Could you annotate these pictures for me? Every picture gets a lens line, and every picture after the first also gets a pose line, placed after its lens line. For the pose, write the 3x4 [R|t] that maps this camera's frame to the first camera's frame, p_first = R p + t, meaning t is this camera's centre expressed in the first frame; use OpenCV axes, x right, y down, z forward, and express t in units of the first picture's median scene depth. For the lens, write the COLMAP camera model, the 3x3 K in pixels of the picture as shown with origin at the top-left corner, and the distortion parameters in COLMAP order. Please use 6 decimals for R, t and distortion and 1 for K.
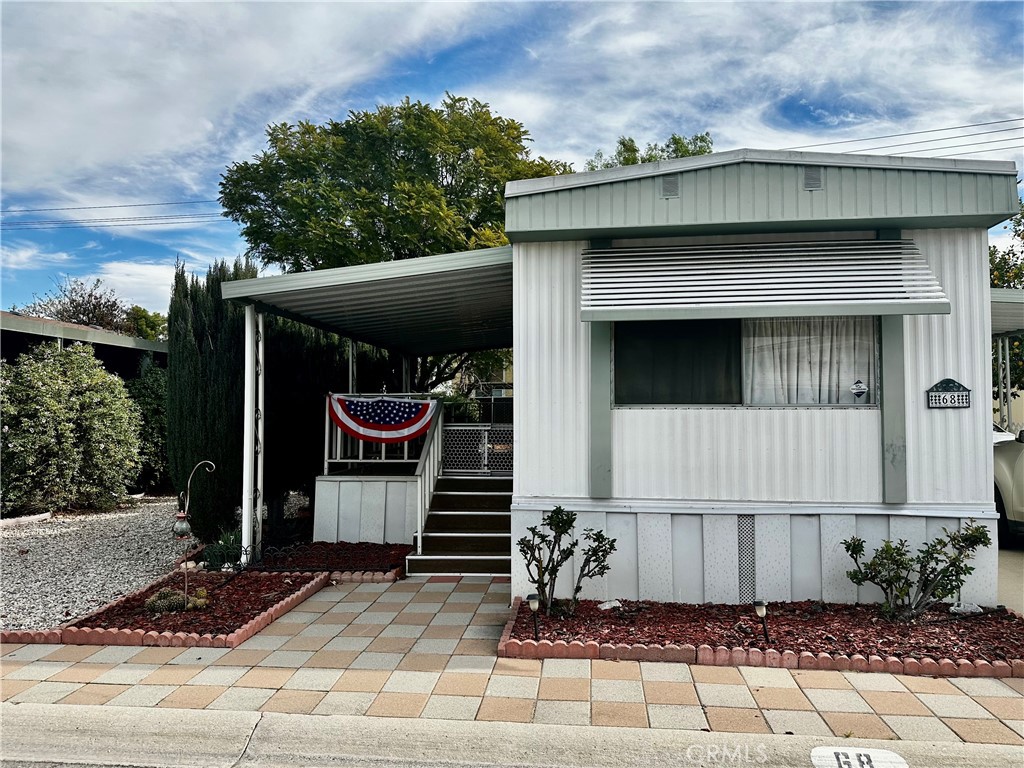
lens RADIAL K [[711.4, 0, 516.4], [0, 711.4, 390.1], [0, 0, 1]] dist [0.086365, -0.128354]
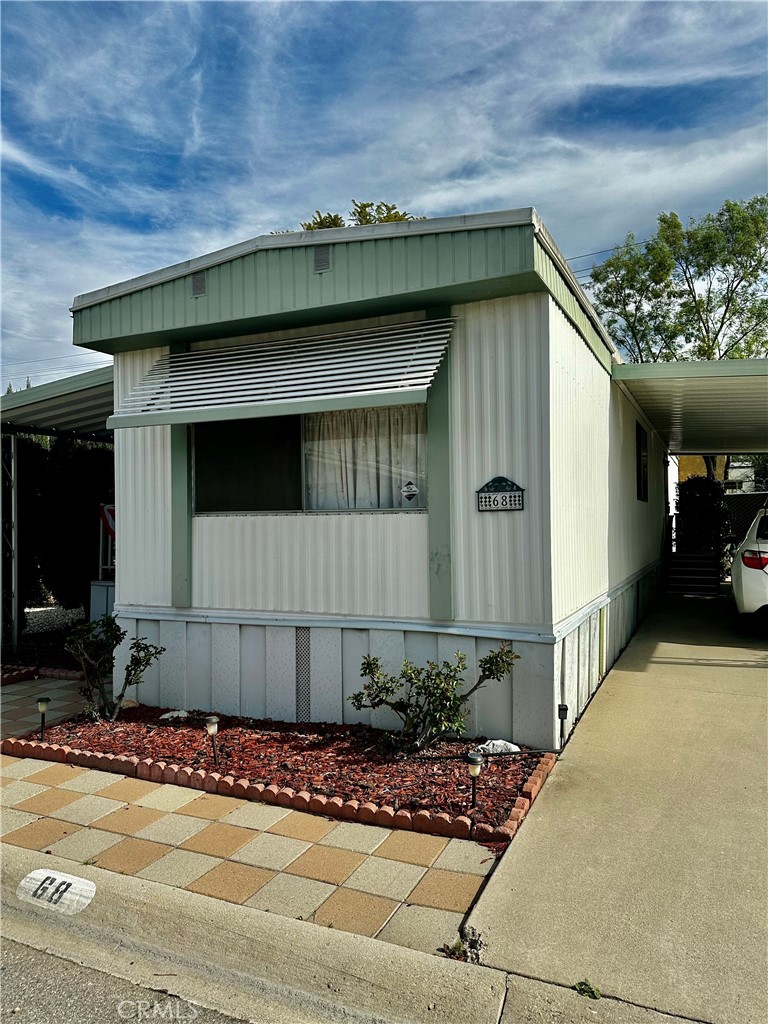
lens RADIAL K [[711.4, 0, 384.0], [0, 711.4, 512.0], [0, 0, 1]] dist [0.086365, -0.128354]
pose [[0.949500, -0.013483, -0.313476, 0.720483], [0.020069, 0.999640, 0.017795, 0.008160], [0.313124, -0.023188, 0.949429, 0.152127]]
